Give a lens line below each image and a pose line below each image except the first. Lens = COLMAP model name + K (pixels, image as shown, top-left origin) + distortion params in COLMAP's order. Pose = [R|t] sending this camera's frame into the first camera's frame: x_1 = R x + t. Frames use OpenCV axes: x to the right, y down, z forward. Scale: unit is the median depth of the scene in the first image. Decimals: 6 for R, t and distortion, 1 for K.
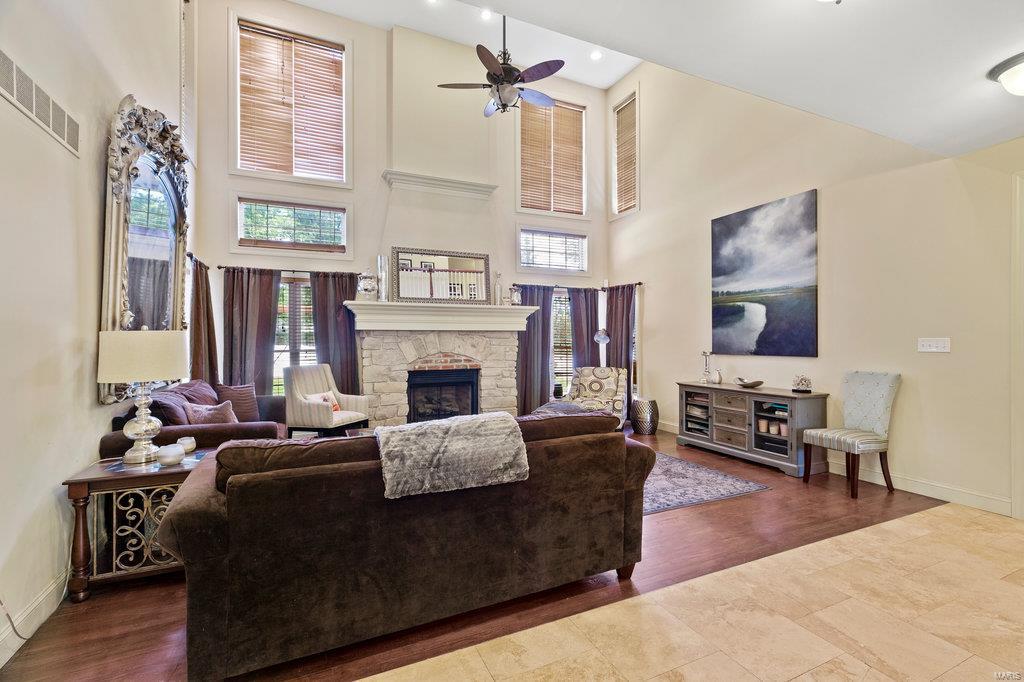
lens RADIAL K [[459.0, 0, 512.6], [0, 459.0, 340.7], [0, 0, 1]] dist [0.001683, 0.000189]
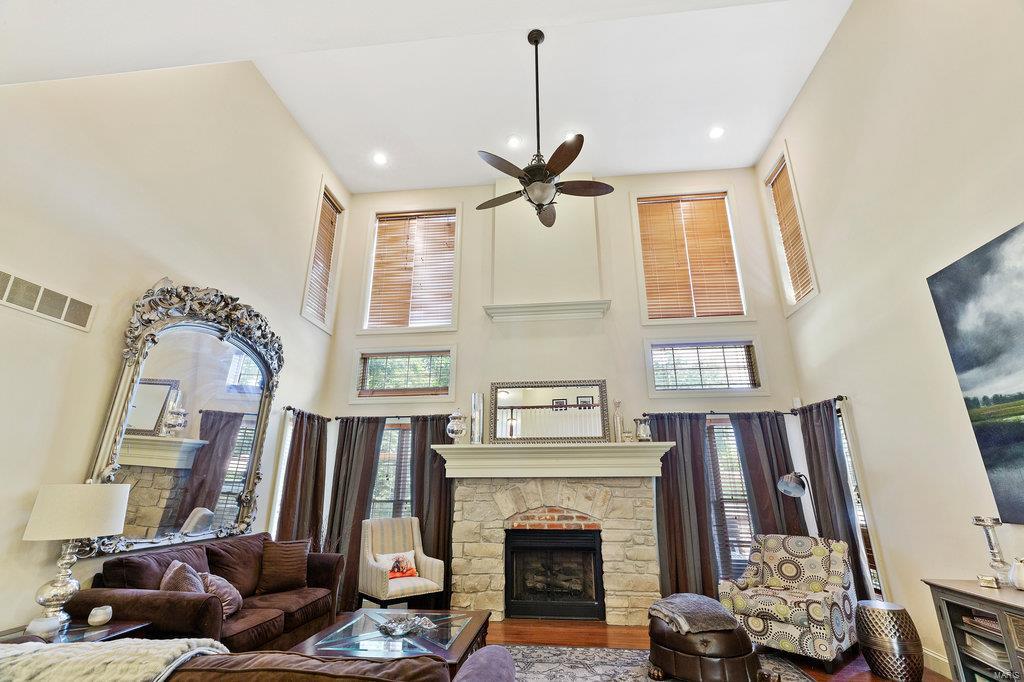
lens RADIAL K [[459.0, 0, 512.8], [0, 459.0, 337.8], [0, 0, 1]] dist [0.001683, 0.000189]
pose [[0.857099, -0.157335, -0.490538, 0.241740], [-0.001257, 0.951578, -0.307405, -0.007706], [0.515151, 0.264093, 0.815398, 0.249767]]
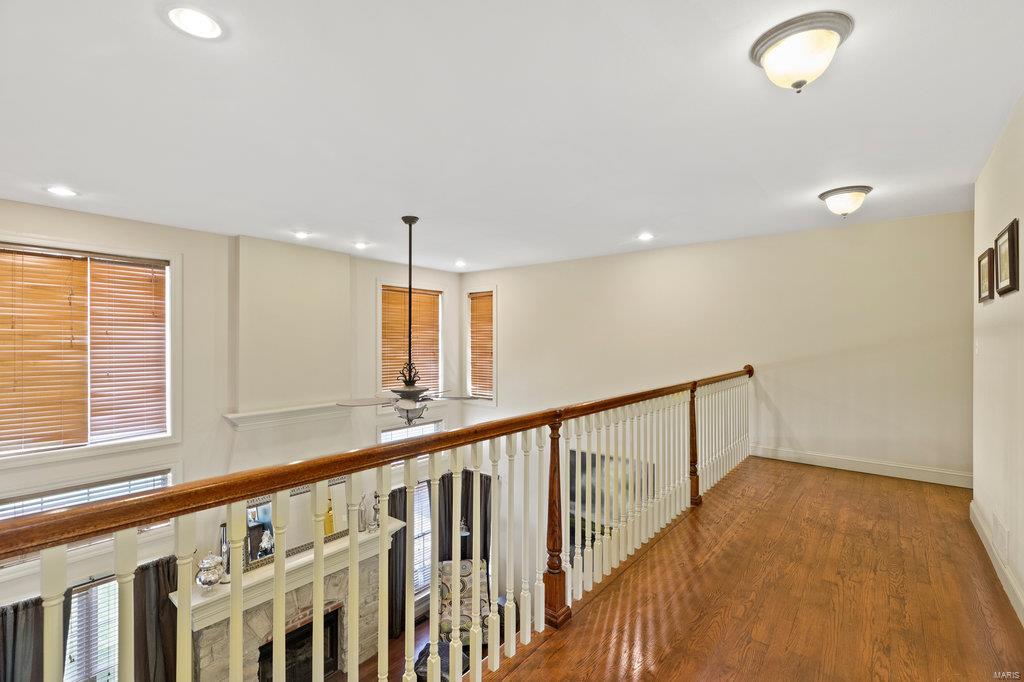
lens RADIAL K [[459.0, 0, 512.7], [0, 459.0, 340.8], [0, 0, 1]] dist [0.001683, 0.000189]
pose [[0.895239, 0.002283, 0.445580, -0.189905], [-0.003795, 0.999990, 0.002502, -0.506752], [-0.445570, -0.003931, 0.895239, 0.036368]]
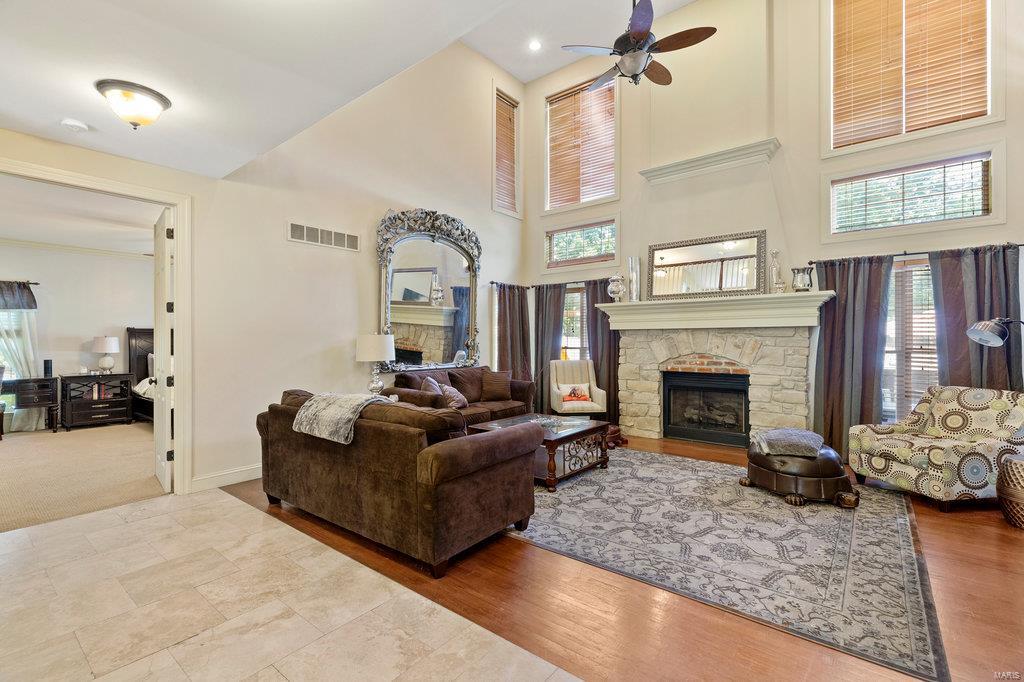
lens RADIAL K [[459.0, 0, 510.6], [0, 459.0, 339.2], [0, 0, 1]] dist [0.001683, 0.000189]
pose [[0.440175, 0.001321, -0.897911, 0.505527], [0.000277, 0.999999, 0.001607, -0.002947], [0.897912, -0.000956, 0.440174, 0.291642]]
